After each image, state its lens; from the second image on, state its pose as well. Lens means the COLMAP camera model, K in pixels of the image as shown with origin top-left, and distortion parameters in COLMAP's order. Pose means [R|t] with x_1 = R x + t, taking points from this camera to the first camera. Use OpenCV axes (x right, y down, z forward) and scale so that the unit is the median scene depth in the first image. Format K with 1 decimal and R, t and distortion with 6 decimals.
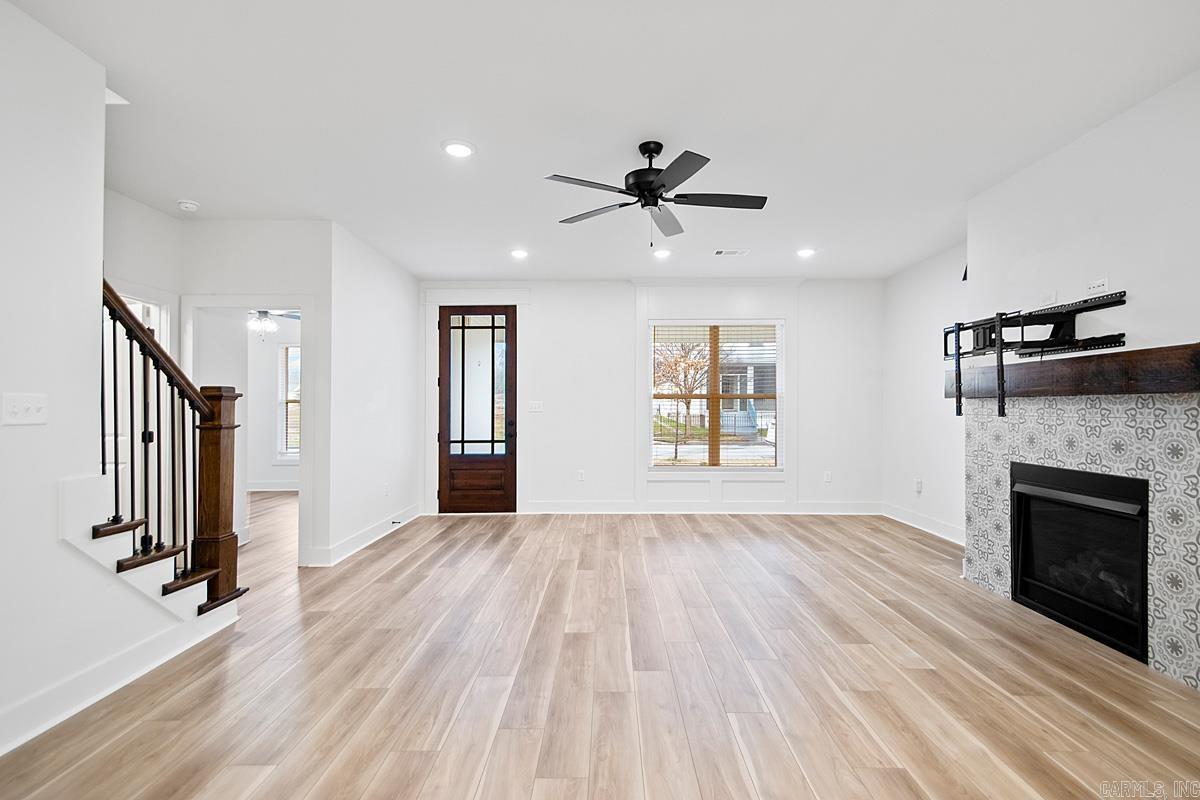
lens RADIAL K [[570.1, 0, 605.4], [0, 570.1, 398.1], [0, 0, 1]] dist [0.035431, -0.023943]
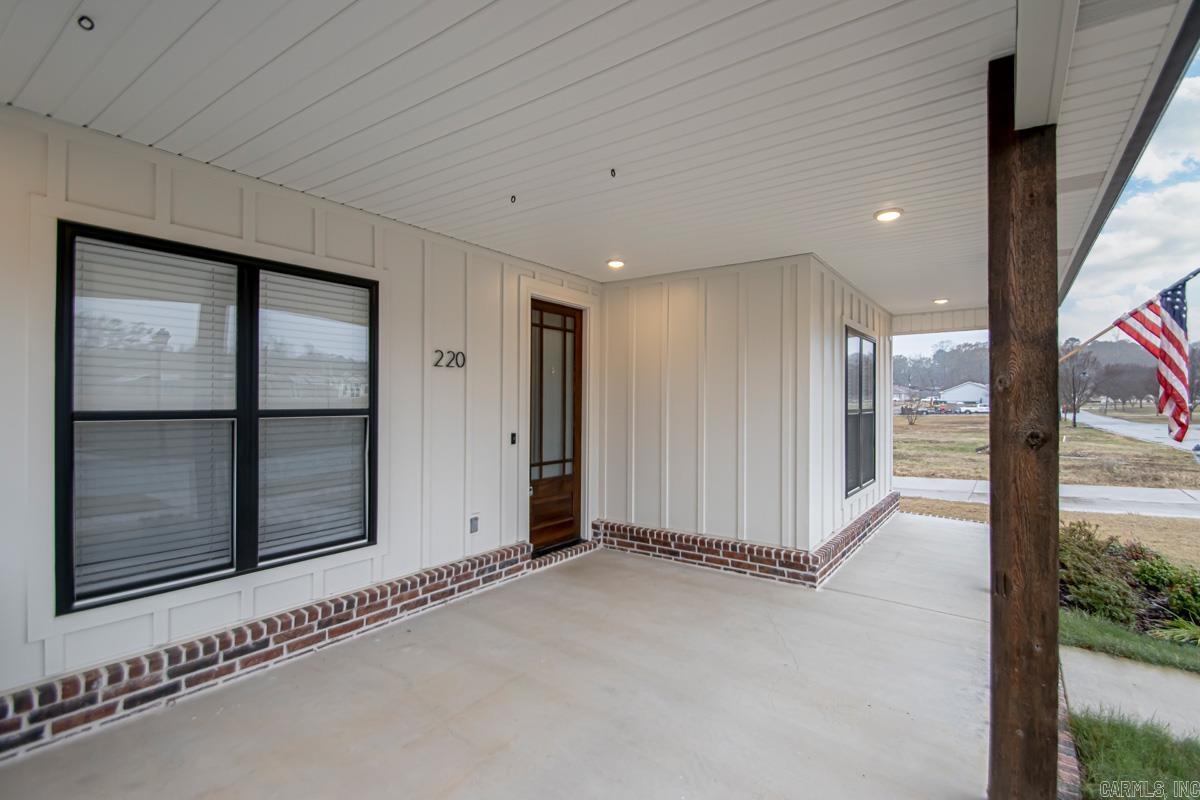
lens RADIAL K [[570.1, 0, 605.4], [0, 570.1, 398.1], [0, 0, 1]] dist [0.035431, -0.023943]
pose [[0.567443, 0.008687, 0.823367, -1.674229], [-0.018072, 0.999835, 0.001906, -0.043885], [-0.823214, -0.015962, 0.567506, 0.867271]]
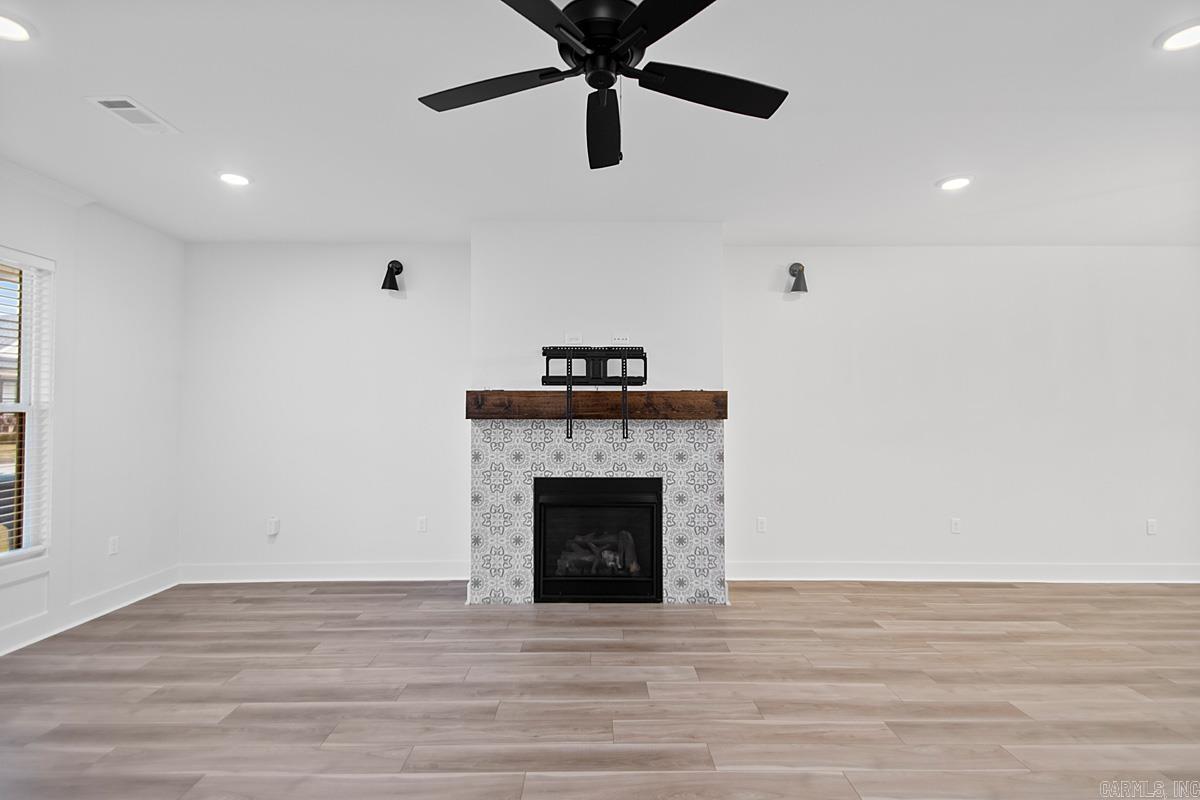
lens RADIAL K [[570.1, 0, 605.4], [0, 570.1, 398.1], [0, 0, 1]] dist [0.035431, -0.023943]
pose [[-0.030374, 0.037051, 0.998852, -0.426183], [-0.018881, 0.999113, -0.037635, -0.004119], [-0.999360, -0.020002, -0.029647, 0.938005]]
